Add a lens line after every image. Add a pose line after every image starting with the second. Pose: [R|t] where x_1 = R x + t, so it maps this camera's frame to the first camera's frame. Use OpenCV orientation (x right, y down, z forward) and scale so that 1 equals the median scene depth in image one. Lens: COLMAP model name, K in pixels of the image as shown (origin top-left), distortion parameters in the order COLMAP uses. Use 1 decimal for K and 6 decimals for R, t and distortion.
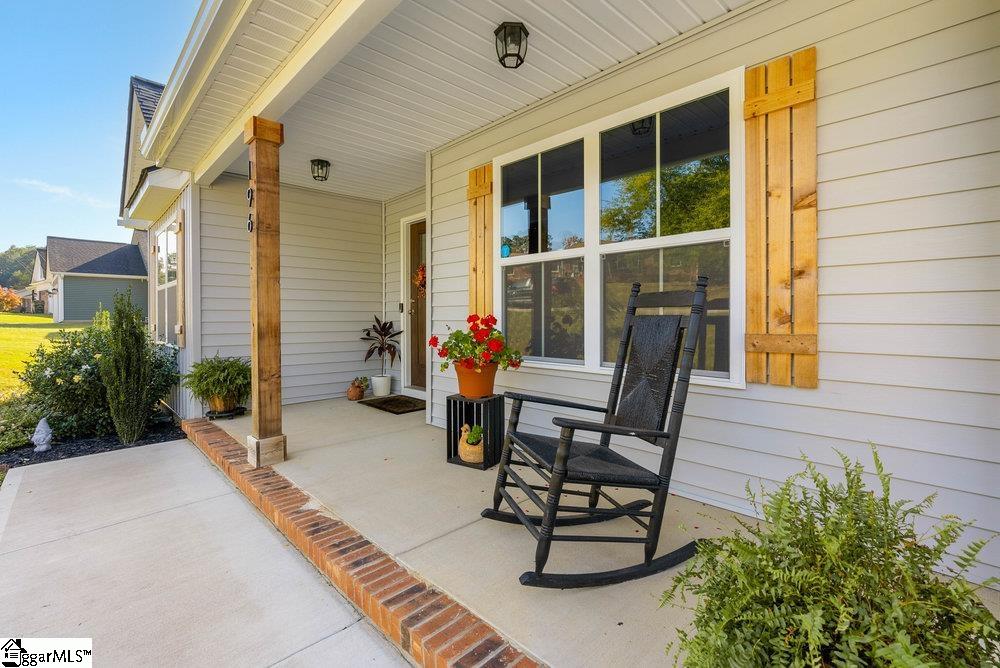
lens RADIAL K [[458.2, 0, 500.1], [0, 458.2, 318.0], [0, 0, 1]] dist [-0.000353, -0.000056]
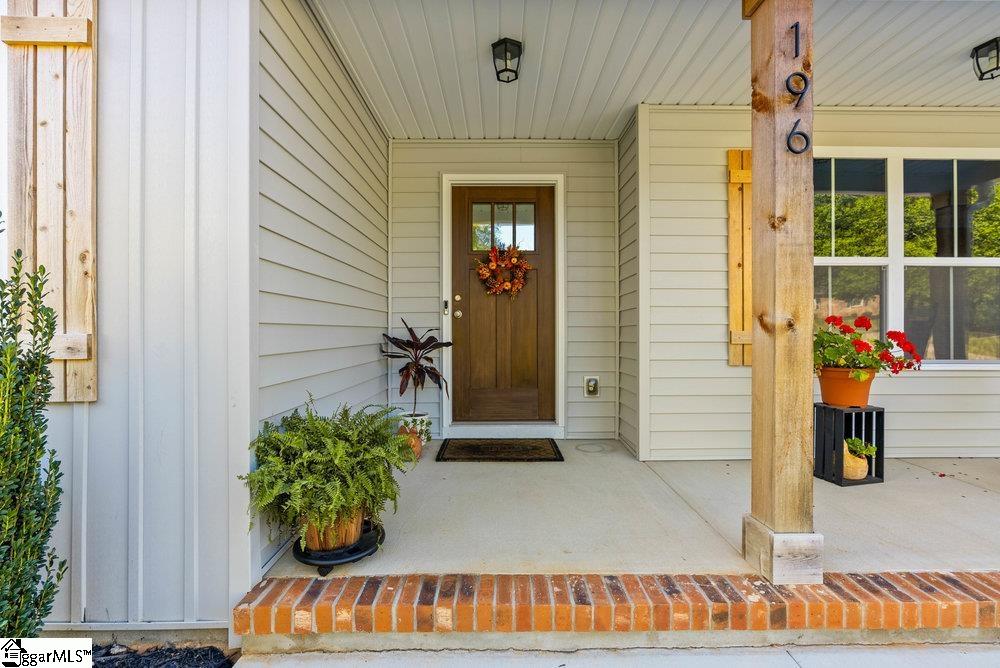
lens RADIAL K [[455.2, 0, 510.6], [0, 455.2, 333.9], [0, 0, 1]] dist [-0.000935, -0.000139]
pose [[0.667193, 0.005127, 0.744867, -1.239623], [0.001144, 0.999968, -0.007907, 0.036545], [-0.744884, 0.006128, 0.667166, 0.959531]]
